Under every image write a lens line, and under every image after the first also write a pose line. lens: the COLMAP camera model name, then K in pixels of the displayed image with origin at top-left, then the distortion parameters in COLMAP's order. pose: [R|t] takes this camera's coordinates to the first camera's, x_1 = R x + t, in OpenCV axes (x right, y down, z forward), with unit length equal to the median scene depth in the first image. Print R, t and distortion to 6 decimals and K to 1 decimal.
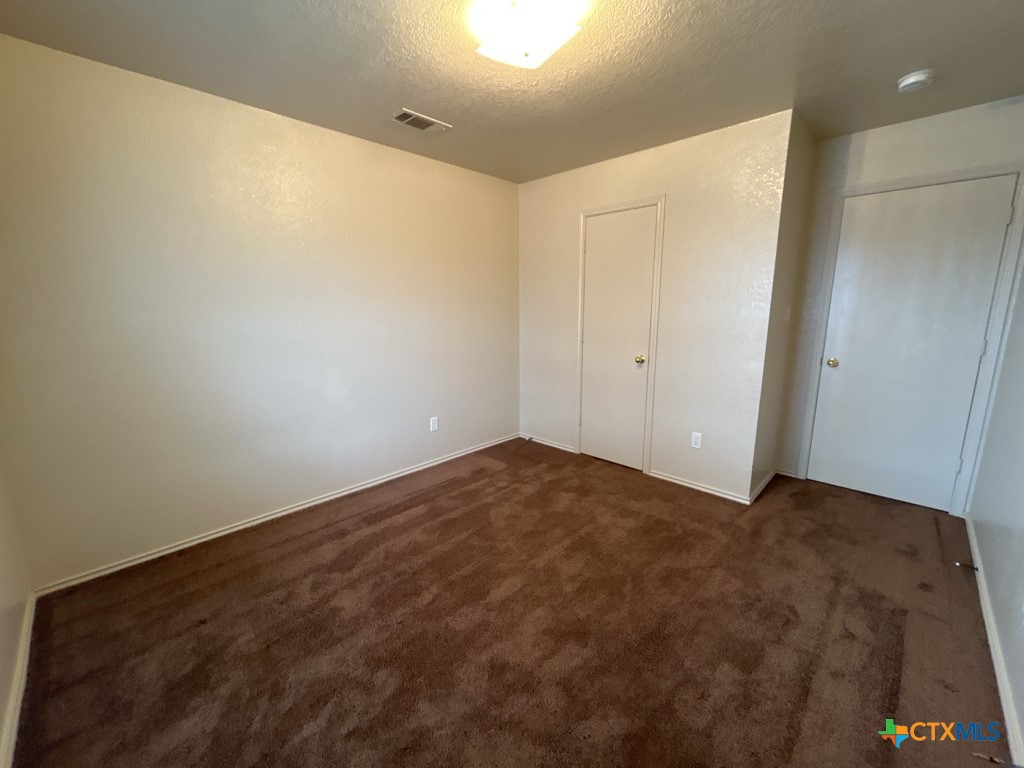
lens RADIAL K [[414.7, 0, 511.7], [0, 414.7, 383.2], [0, 0, 1]] dist [0.000373, 0.000488]
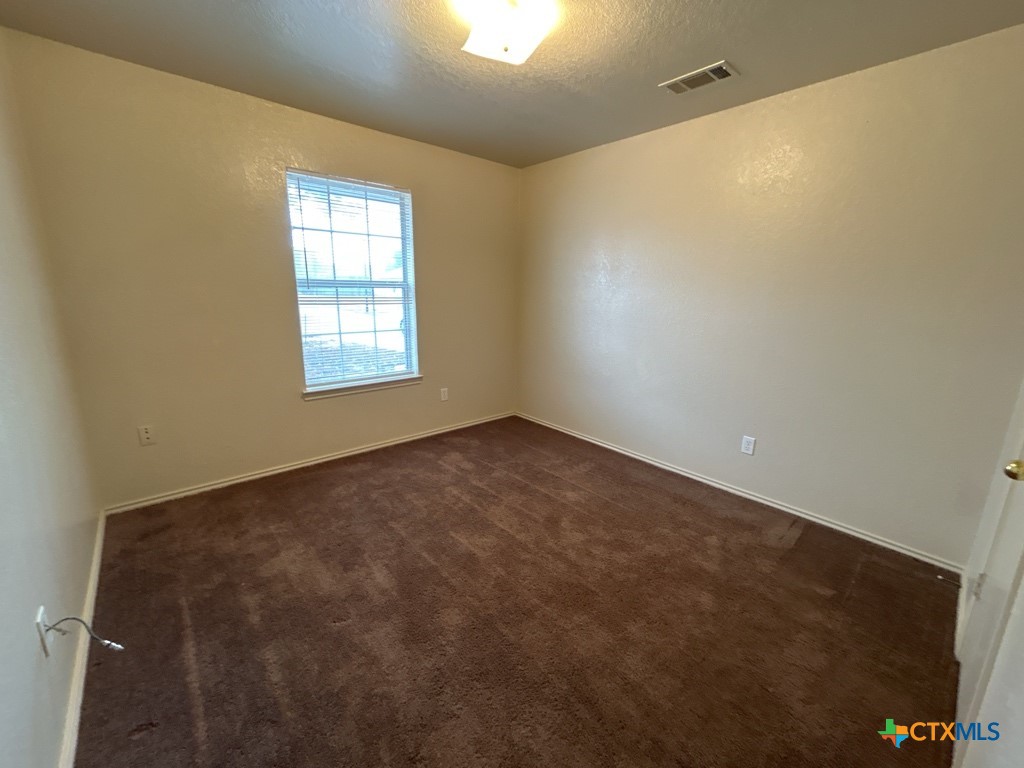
lens RADIAL K [[414.7, 0, 511.8], [0, 414.7, 384.8], [0, 0, 1]] dist [0.000373, 0.000488]
pose [[-0.073586, 0.229128, -0.970611, 0.611073], [-0.208679, 0.948167, 0.239650, -0.110146], [0.975212, 0.220181, -0.021957, 0.590608]]
